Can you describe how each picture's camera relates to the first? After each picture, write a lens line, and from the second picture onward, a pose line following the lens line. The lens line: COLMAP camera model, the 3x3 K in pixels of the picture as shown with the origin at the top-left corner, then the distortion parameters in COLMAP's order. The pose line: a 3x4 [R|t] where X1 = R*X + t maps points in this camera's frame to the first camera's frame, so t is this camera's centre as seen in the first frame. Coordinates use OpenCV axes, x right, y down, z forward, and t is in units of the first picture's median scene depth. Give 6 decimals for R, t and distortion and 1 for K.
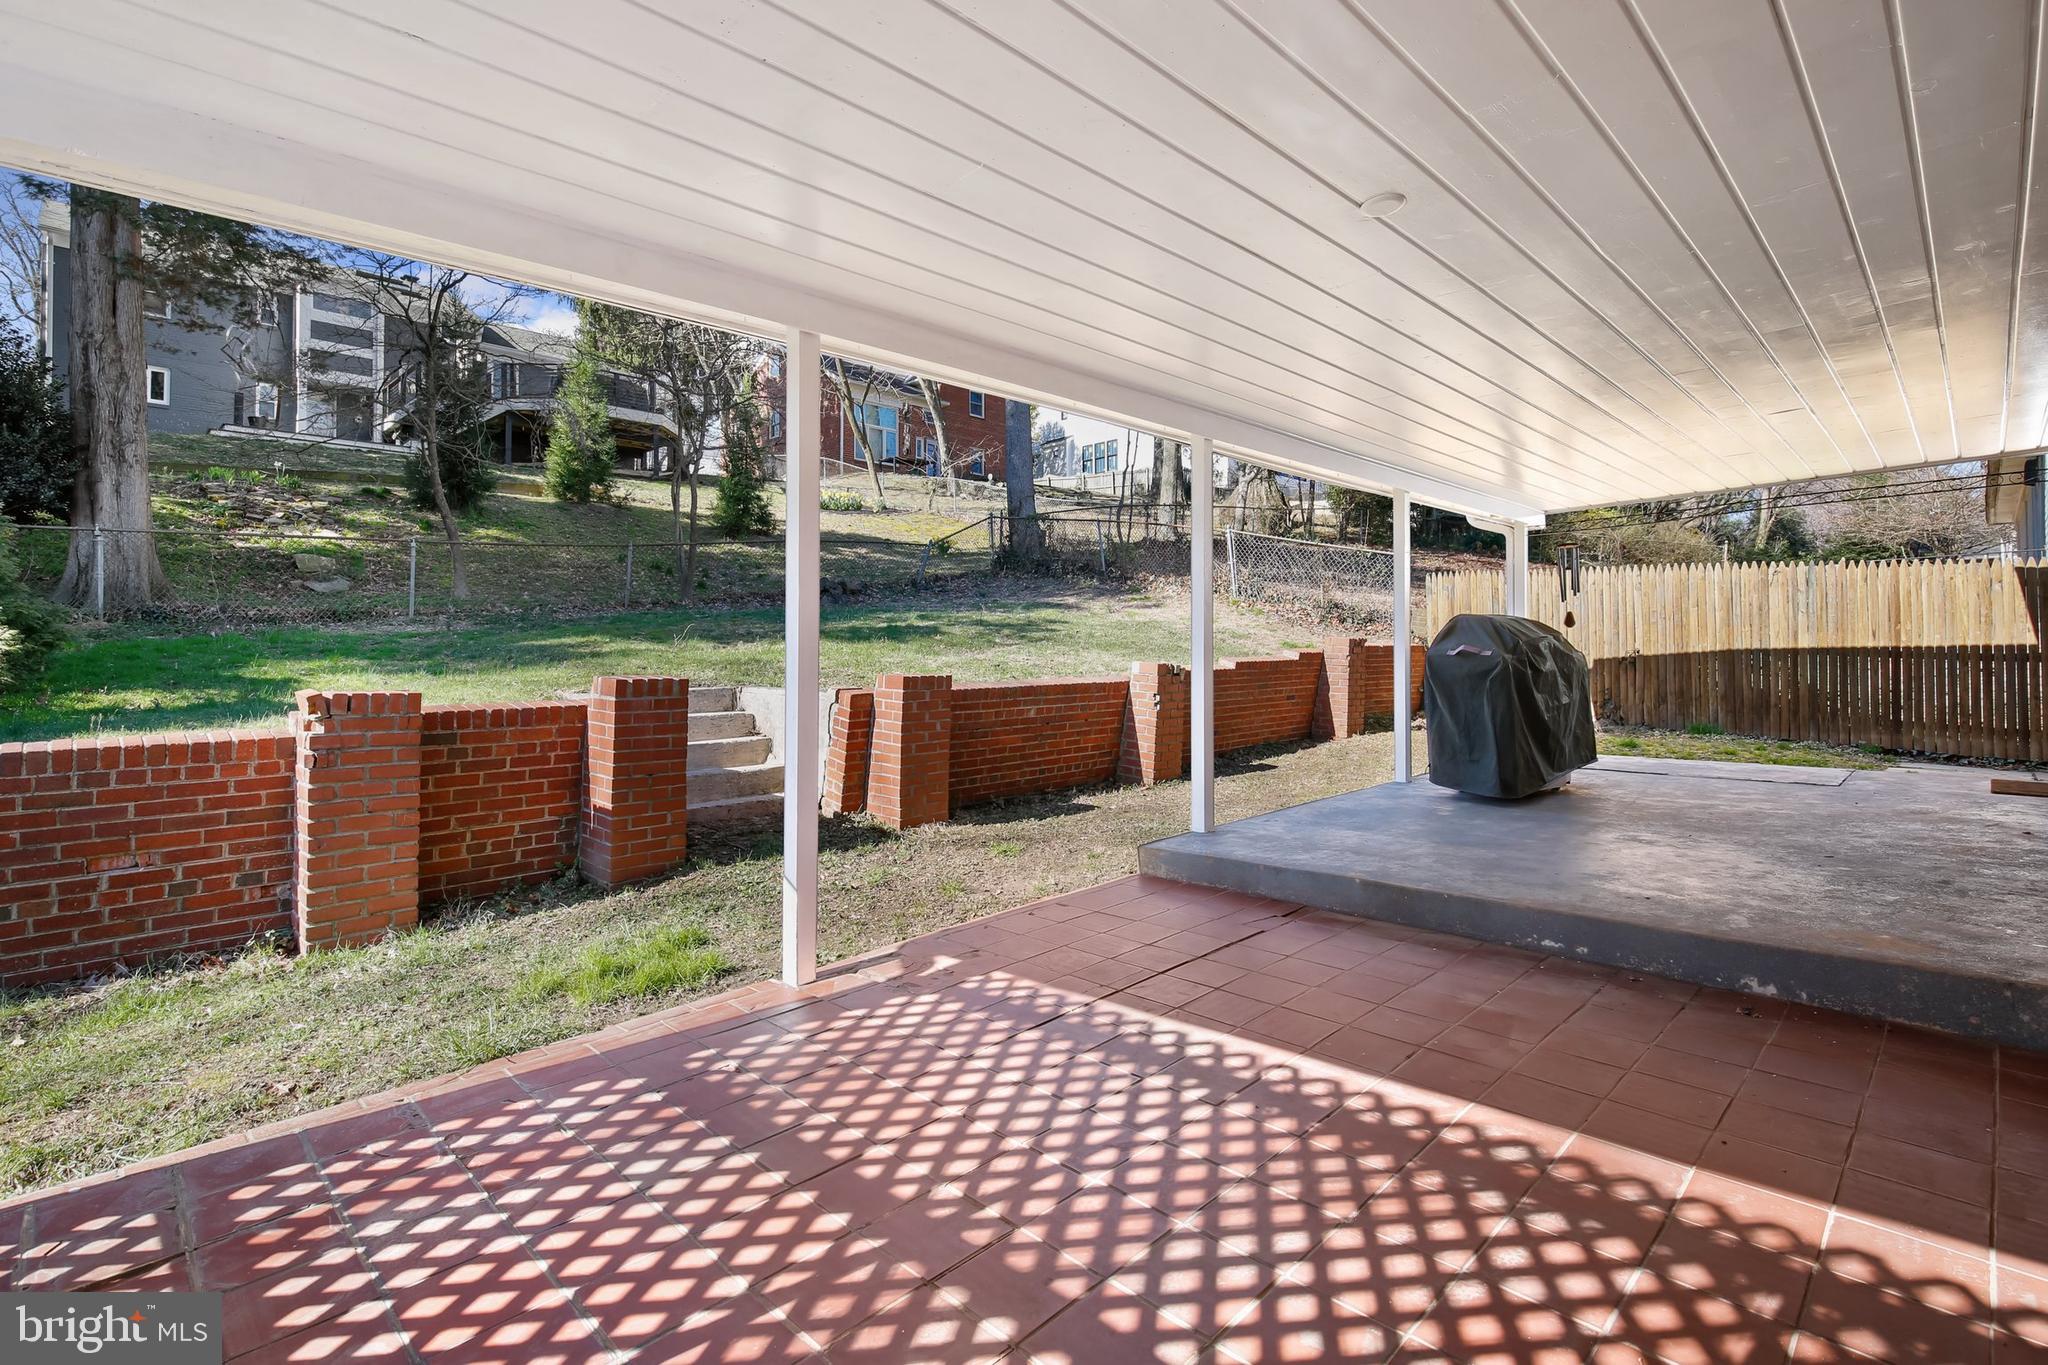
lens RADIAL K [[930.3, 0, 1028.4], [0, 930.3, 690.3], [0, 0, 1]] dist [-0.009581, -0.000928]
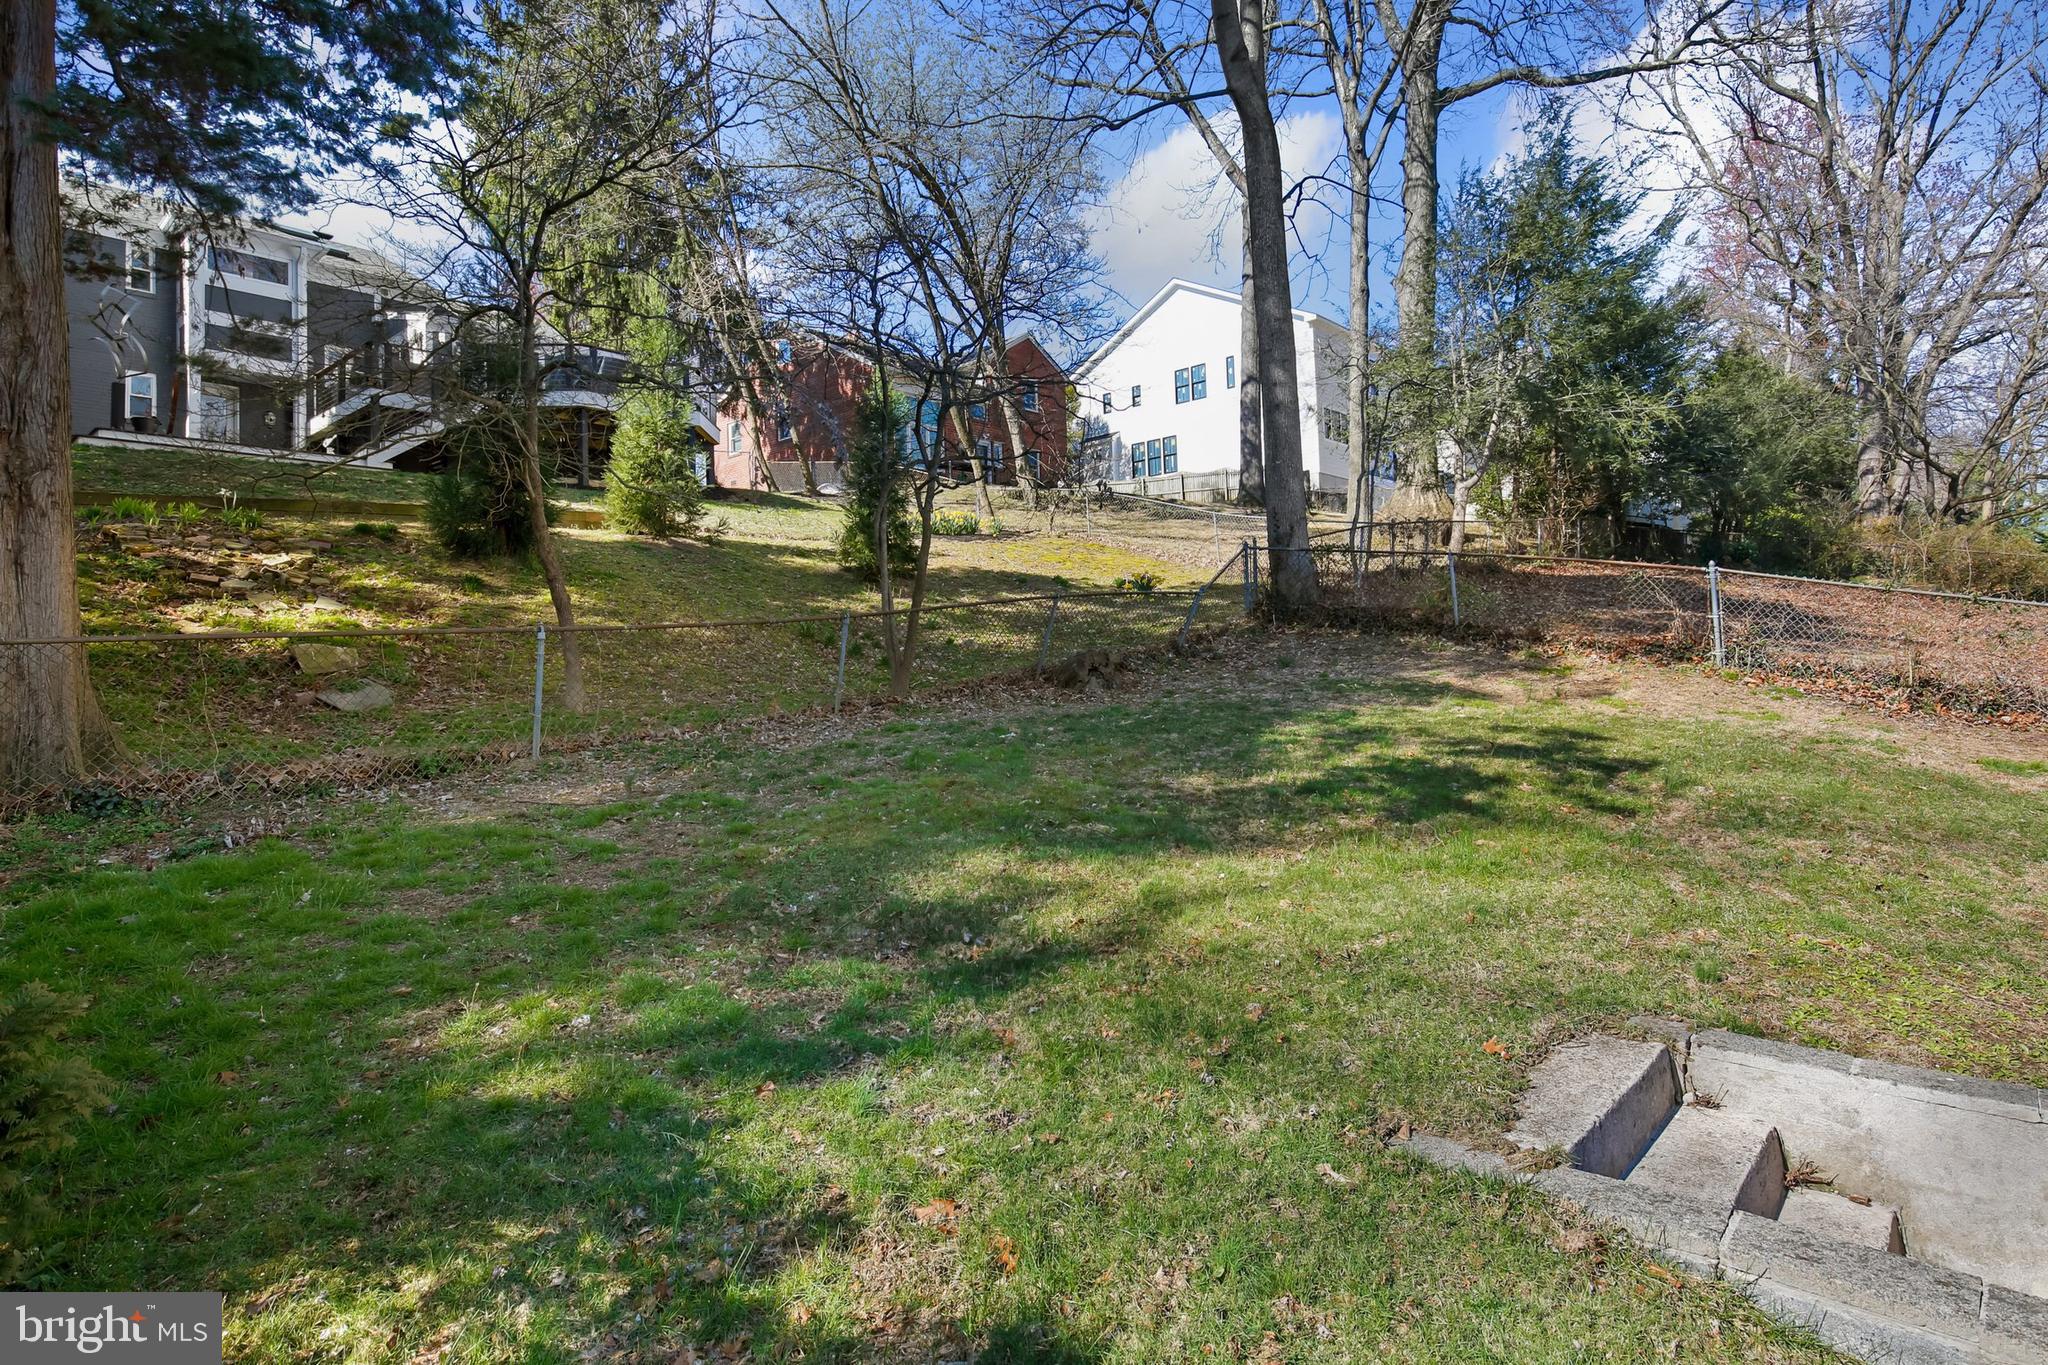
lens RADIAL K [[1030.7, 0, 1027.9], [0, 1030.7, 672.7], [0, 0, 1]] dist [0.002031, 0.000701]
pose [[0.997407, -0.025491, 0.067306, -0.242682], [0.027922, 0.998982, -0.035437, -0.061842], [-0.066335, 0.037224, 0.997103, 0.200796]]
